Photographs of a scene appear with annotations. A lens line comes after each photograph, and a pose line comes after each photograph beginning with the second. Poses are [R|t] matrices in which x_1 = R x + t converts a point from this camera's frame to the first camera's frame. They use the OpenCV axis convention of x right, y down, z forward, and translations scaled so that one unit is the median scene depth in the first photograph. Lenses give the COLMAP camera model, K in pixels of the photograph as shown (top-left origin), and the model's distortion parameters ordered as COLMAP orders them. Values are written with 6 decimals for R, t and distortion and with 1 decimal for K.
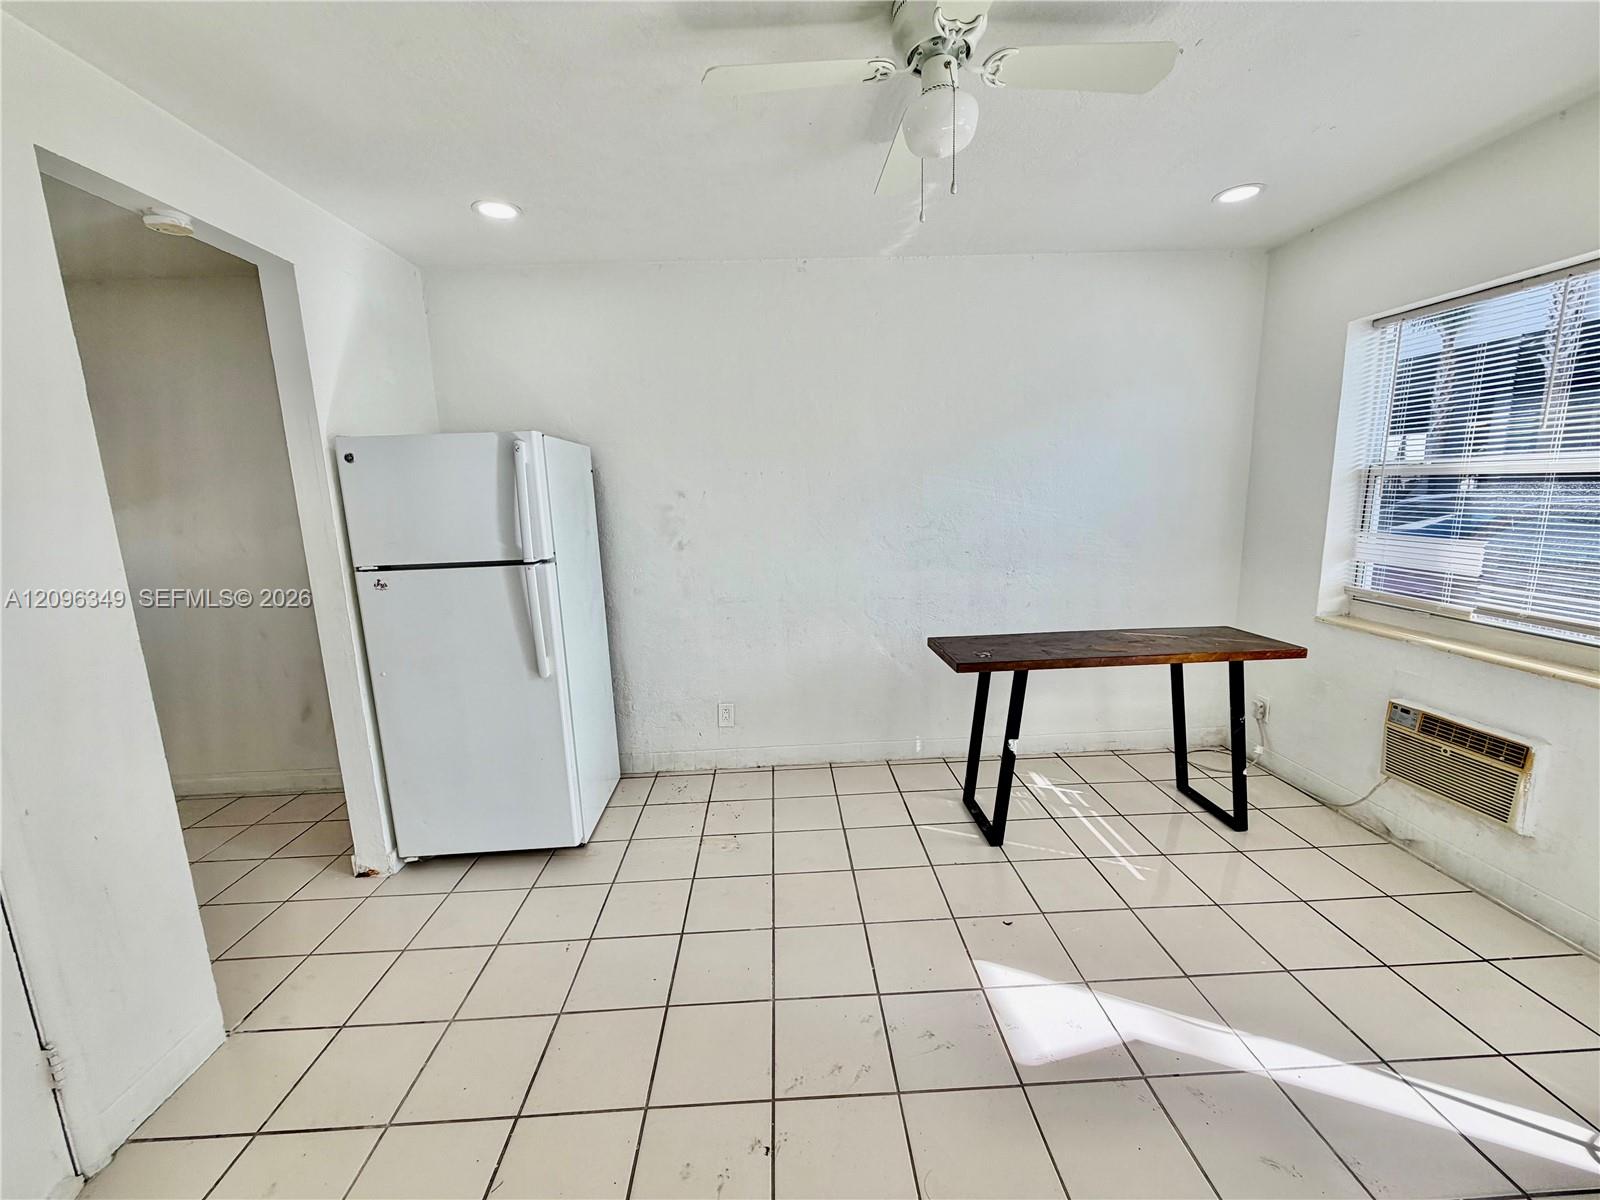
lens RADIAL K [[636.3, 0, 797.3], [0, 636.3, 599.4], [0, 0, 1]] dist [-0.001021, 0.000174]
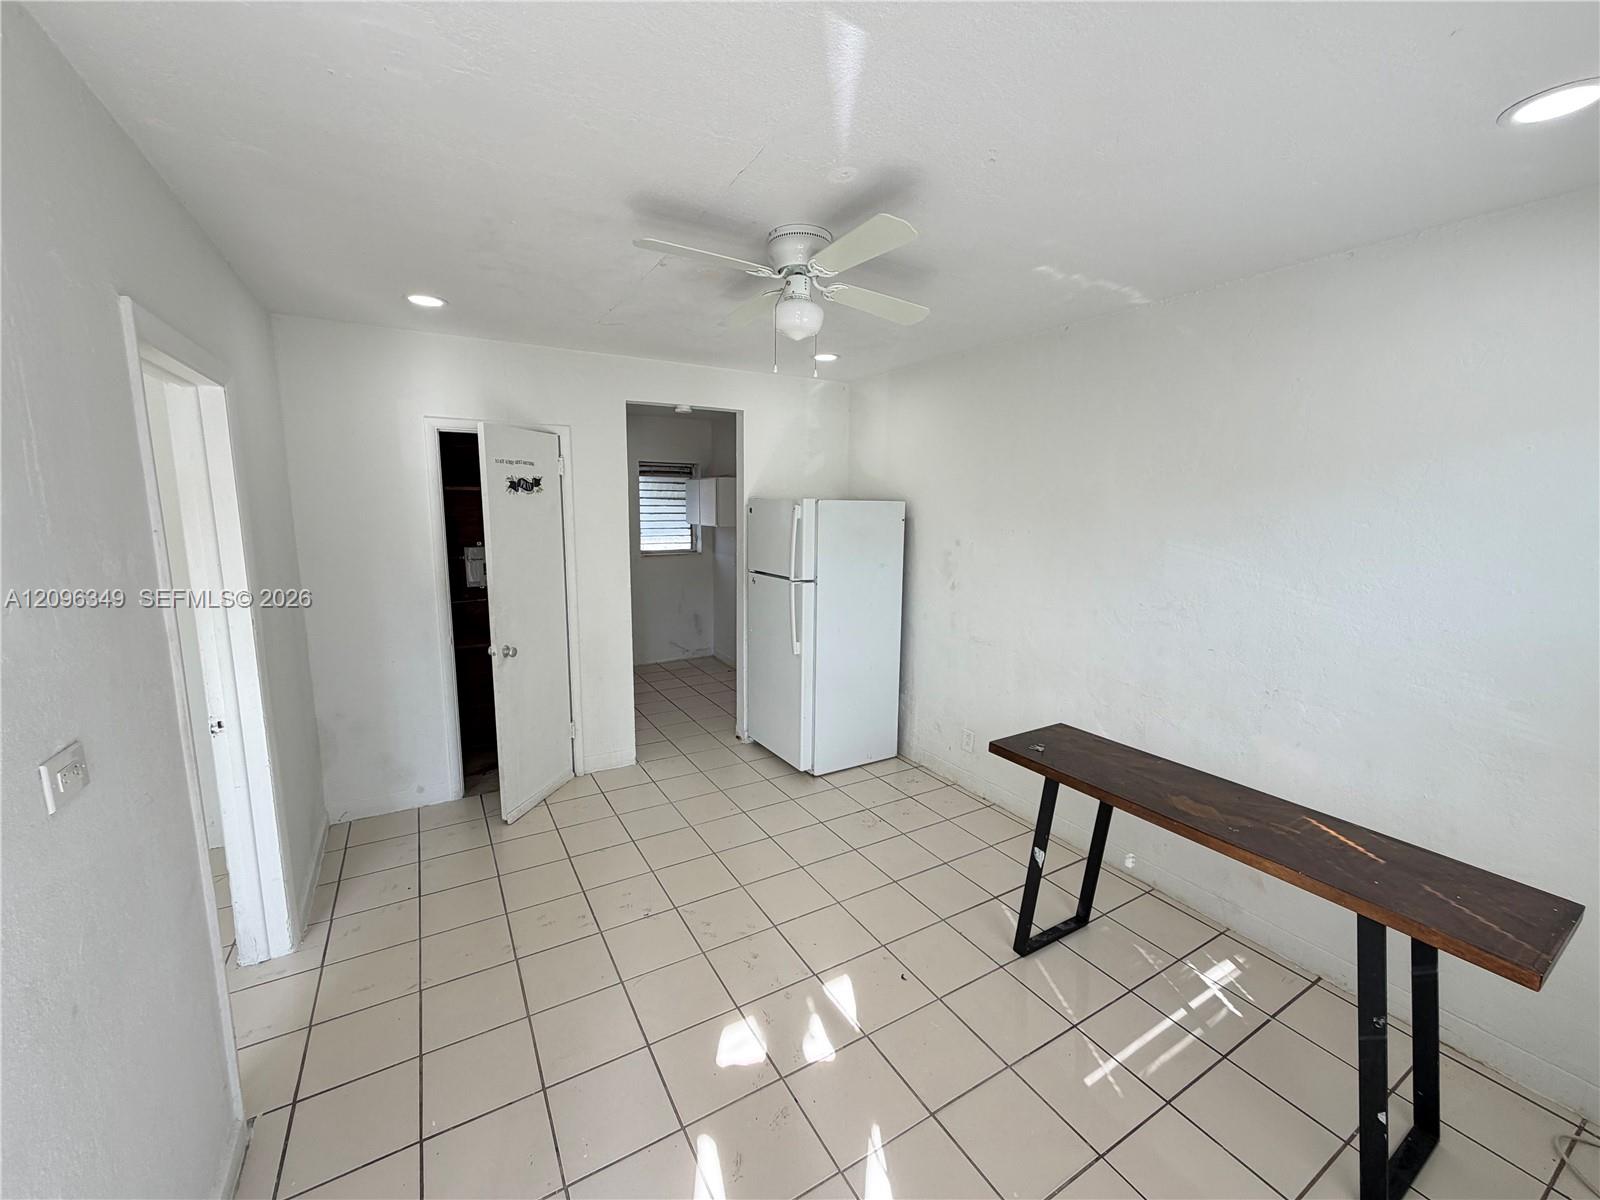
lens RADIAL K [[636.3, 0, 797.3], [0, 636.3, 599.4], [0, 0, 1]] dist [-0.001021, 0.000174]
pose [[0.469737, 0.168489, -0.866579, 0.873813], [-0.177649, 0.979579, 0.094163, -0.147132], [0.864747, 0.109715, 0.490076, 0.210737]]
